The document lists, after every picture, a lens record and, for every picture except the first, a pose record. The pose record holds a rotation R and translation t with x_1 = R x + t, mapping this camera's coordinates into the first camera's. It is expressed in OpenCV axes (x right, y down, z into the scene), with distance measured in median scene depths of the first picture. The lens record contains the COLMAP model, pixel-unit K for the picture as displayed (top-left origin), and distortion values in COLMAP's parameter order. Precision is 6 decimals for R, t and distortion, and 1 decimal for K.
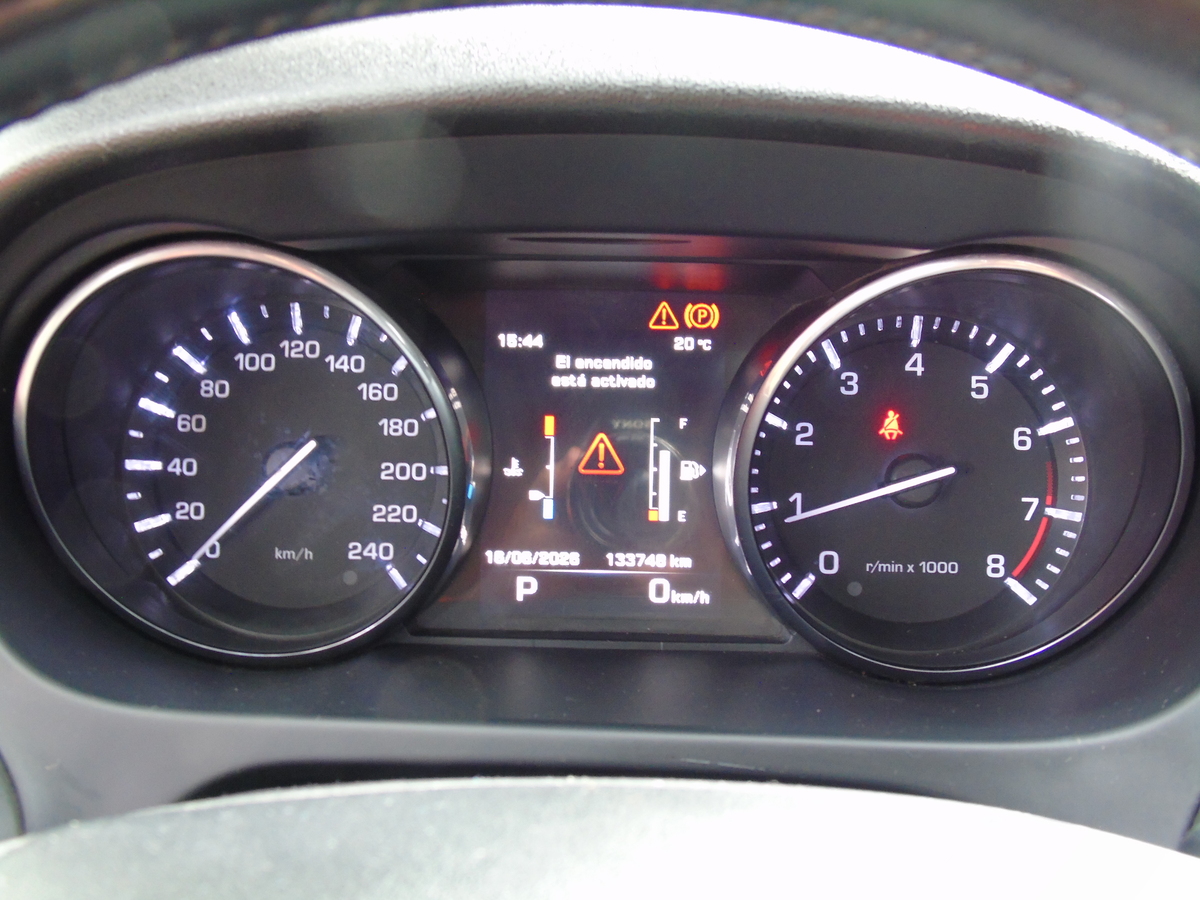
lens RADIAL K [[1522.6, 0, 599.5], [0, 1522.6, 440.1], [0, 0, 1]] dist [-0.013439, 0.000000]
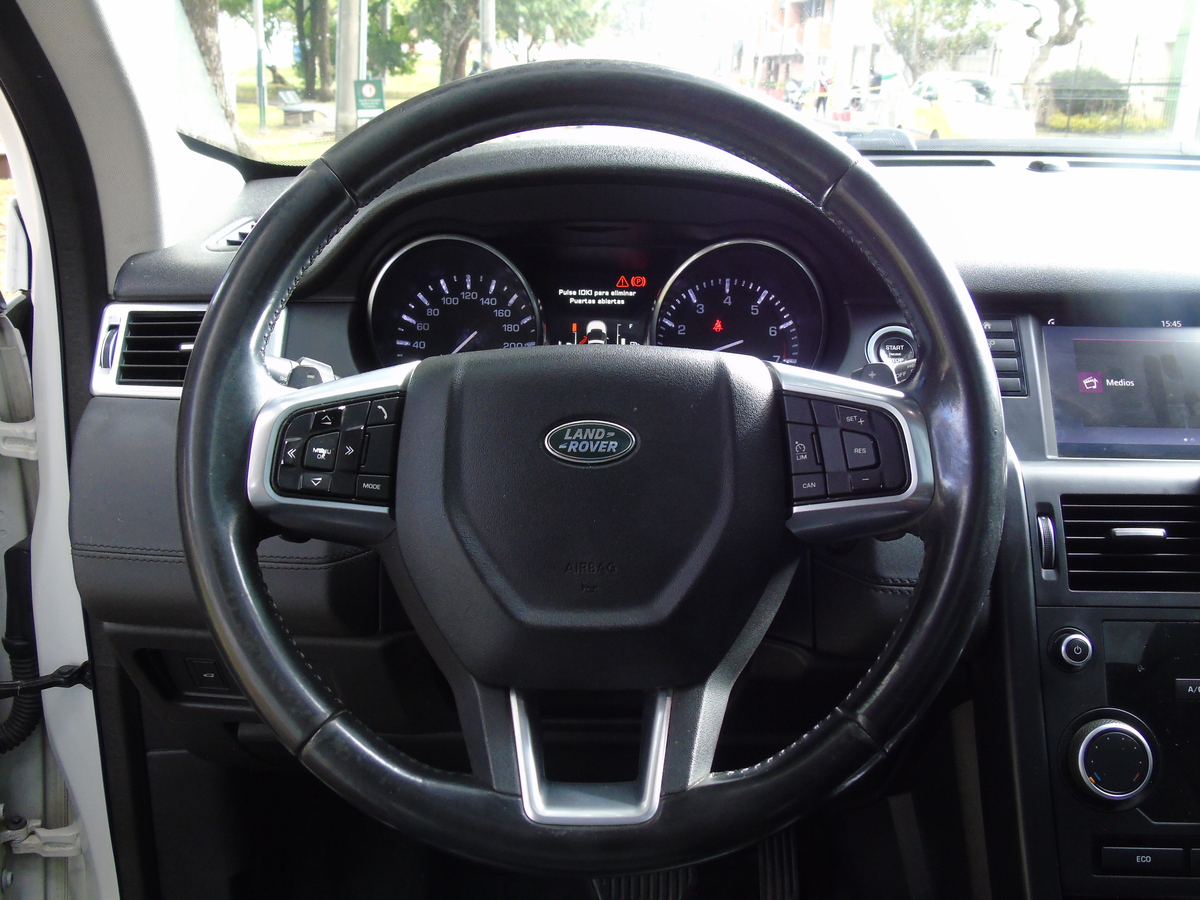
lens RADIAL K [[1262.5, 0, 603.2], [0, 1262.5, 452.5], [0, 0, 1]] dist [-0.045116, 0.000000]
pose [[0.999696, -0.004339, 0.024265, -0.037009], [0.006540, 0.995797, -0.091355, 0.366921], [-0.023767, 0.091486, 0.995523, -0.943798]]
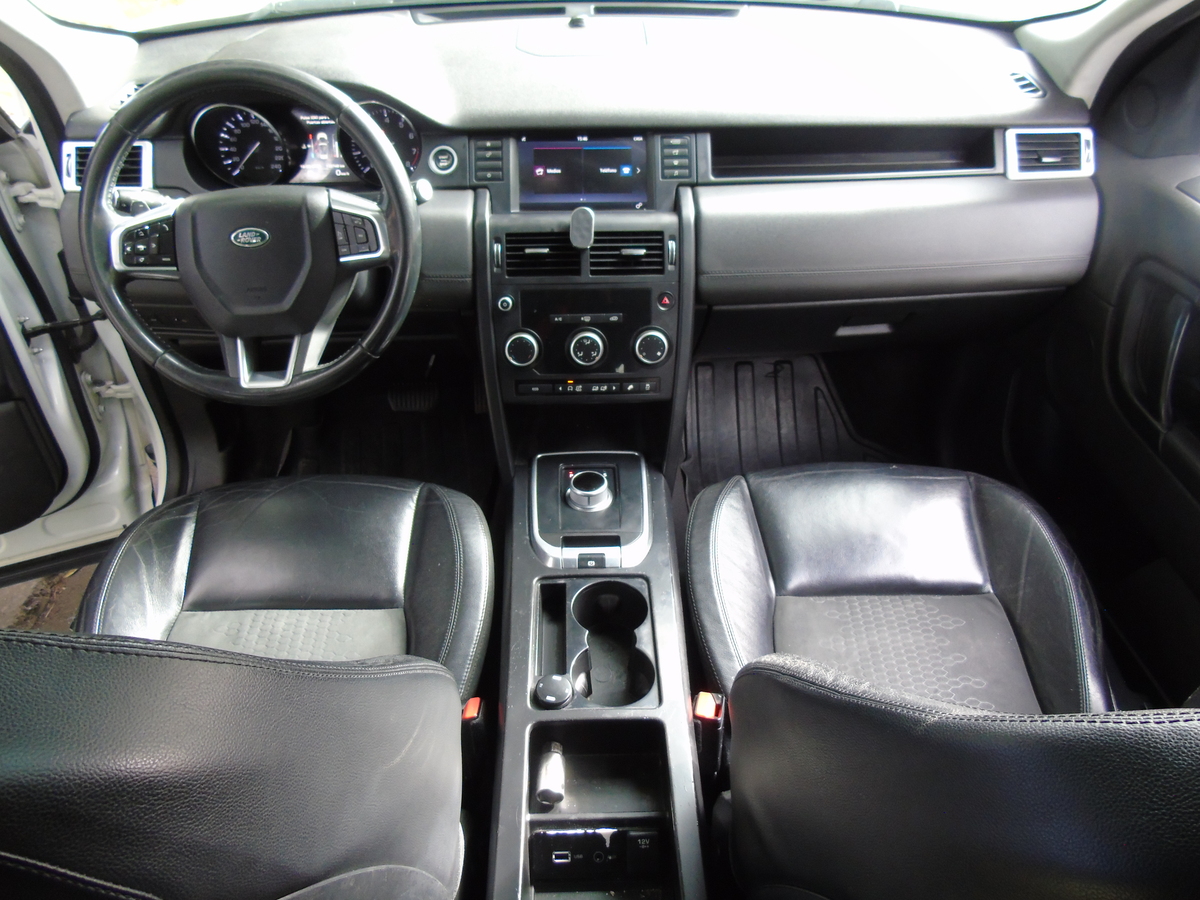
lens RADIAL K [[863.0, 0, 602.1], [0, 863.0, 457.8], [0, 0, 1]] dist [-0.055530, 0.025891]
pose [[0.997348, -0.049527, 0.053329, 0.678809], [0.030087, 0.947773, 0.317523, 0.122149], [-0.066269, -0.315076, 0.946750, -1.867183]]
